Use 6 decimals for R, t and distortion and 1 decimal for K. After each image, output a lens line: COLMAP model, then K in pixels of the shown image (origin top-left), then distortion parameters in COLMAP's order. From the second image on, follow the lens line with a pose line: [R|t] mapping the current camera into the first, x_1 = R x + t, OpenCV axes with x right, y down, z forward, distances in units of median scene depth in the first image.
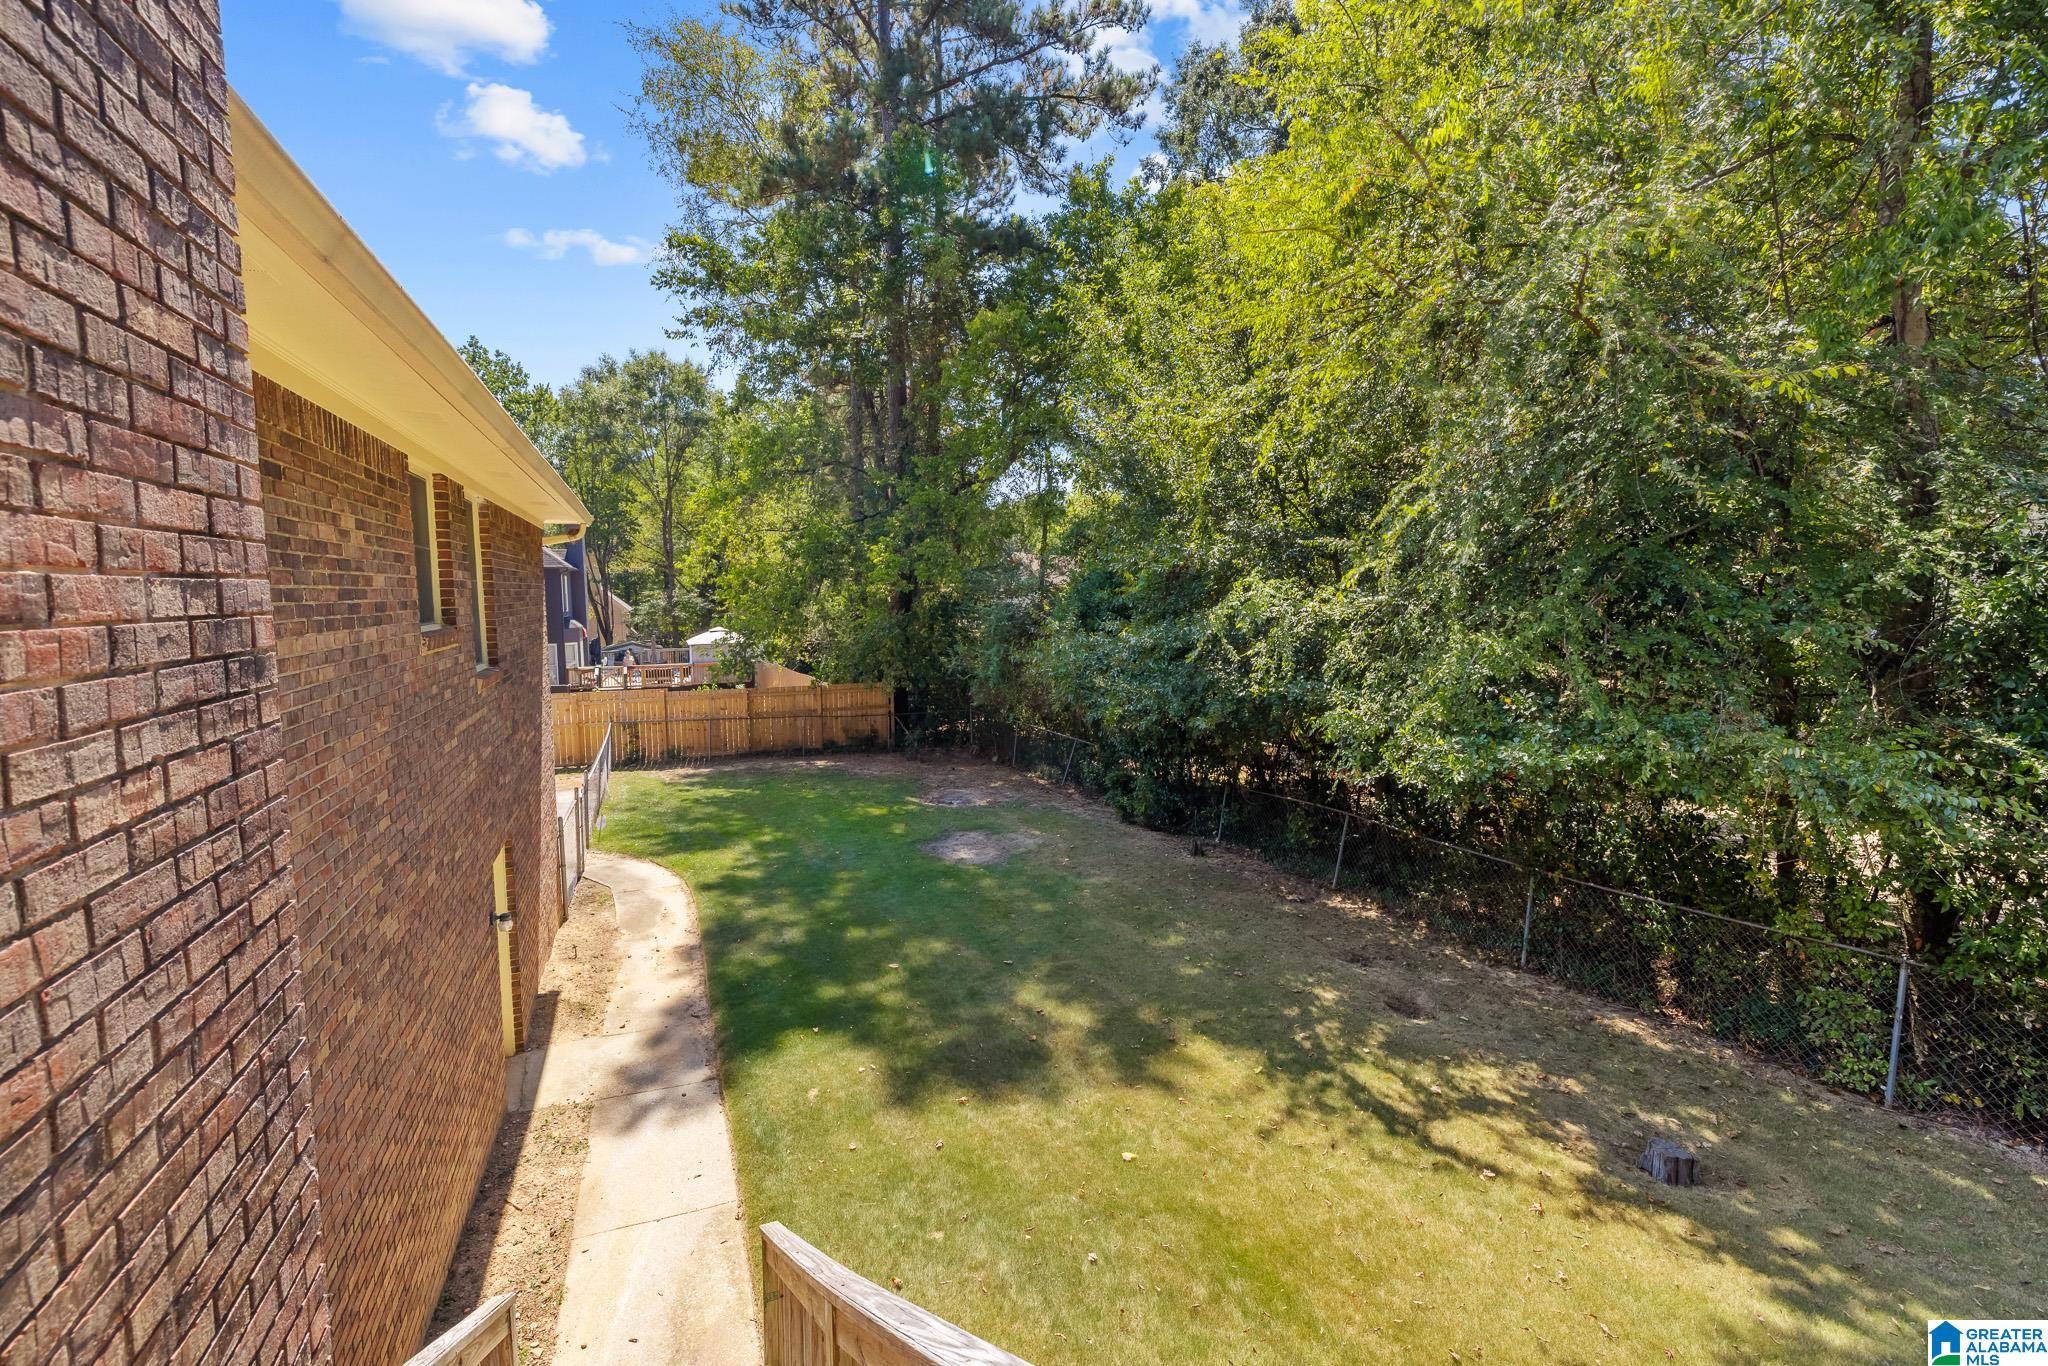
lens RADIAL K [[899.2, 0, 1024.0], [0, 899.2, 683.0], [0, 0, 1]] dist [-0.008701, 0.000249]
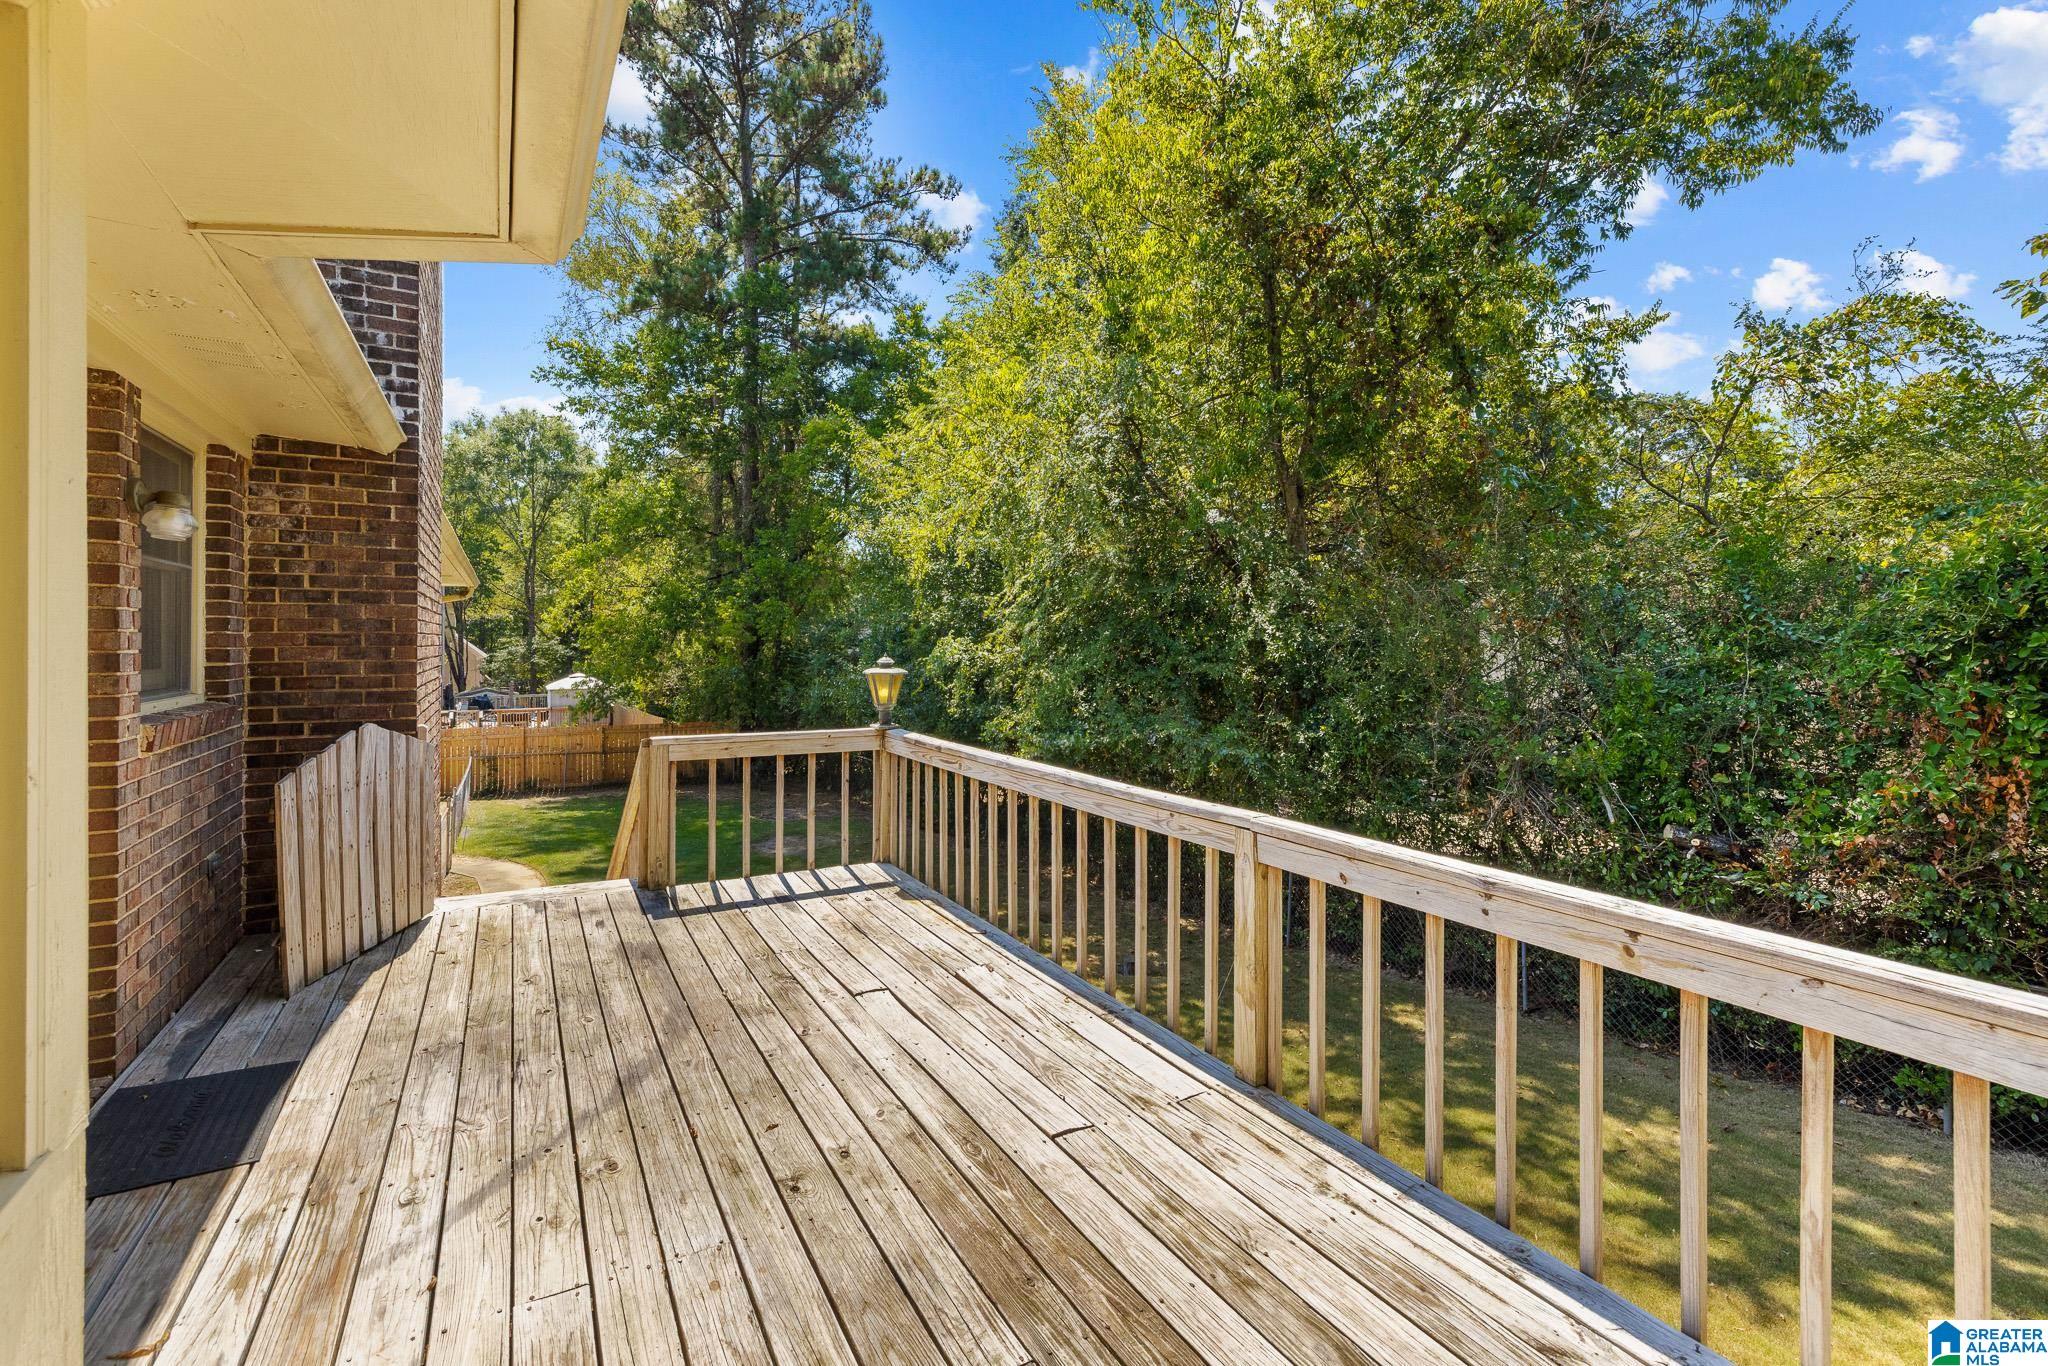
lens RADIAL K [[881.3, 0, 1010.6], [0, 881.3, 642.3], [0, 0, 1]] dist [0.001122, 0.000220]
pose [[0.991806, 0.010690, 0.127307, 0.049921], [0.002366, 0.994785, -0.101968, 0.014144], [-0.127733, 0.101434, 0.986608, -0.146403]]
